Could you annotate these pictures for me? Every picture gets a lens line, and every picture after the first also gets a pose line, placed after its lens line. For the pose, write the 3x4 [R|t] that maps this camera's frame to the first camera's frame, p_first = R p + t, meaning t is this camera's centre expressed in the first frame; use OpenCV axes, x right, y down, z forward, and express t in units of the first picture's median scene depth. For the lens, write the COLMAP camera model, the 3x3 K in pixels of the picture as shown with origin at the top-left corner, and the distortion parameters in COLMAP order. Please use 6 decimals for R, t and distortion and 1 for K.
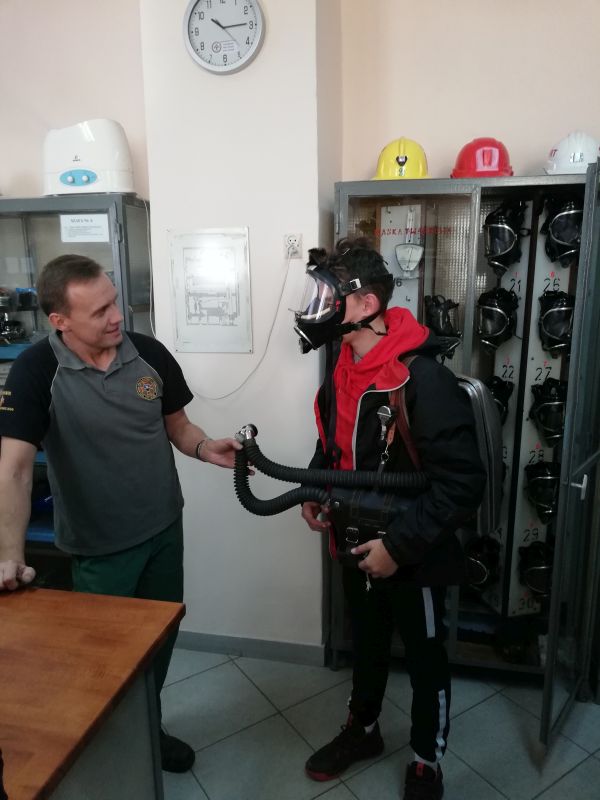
lens RADIAL K [[590.8, 0, 300.0], [0, 590.8, 400.0], [0, 0, 1]] dist [0.038745, -0.048309]
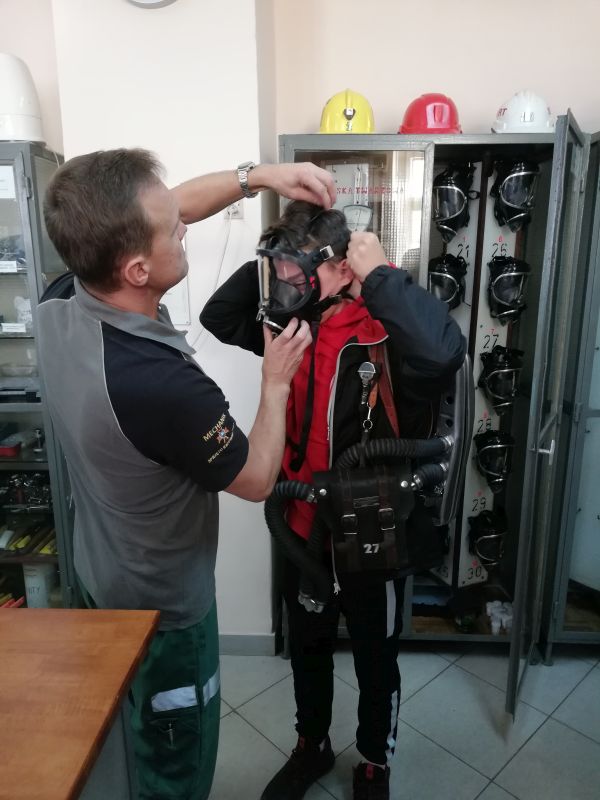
lens RADIAL K [[590.8, 0, 300.0], [0, 590.8, 400.0], [0, 0, 1]] dist [0.038745, -0.048309]
pose [[0.986854, -0.034278, 0.157936, -0.064917], [0.029494, 0.999035, 0.032537, 0.012023], [-0.158899, -0.027451, 0.986913, 0.077055]]
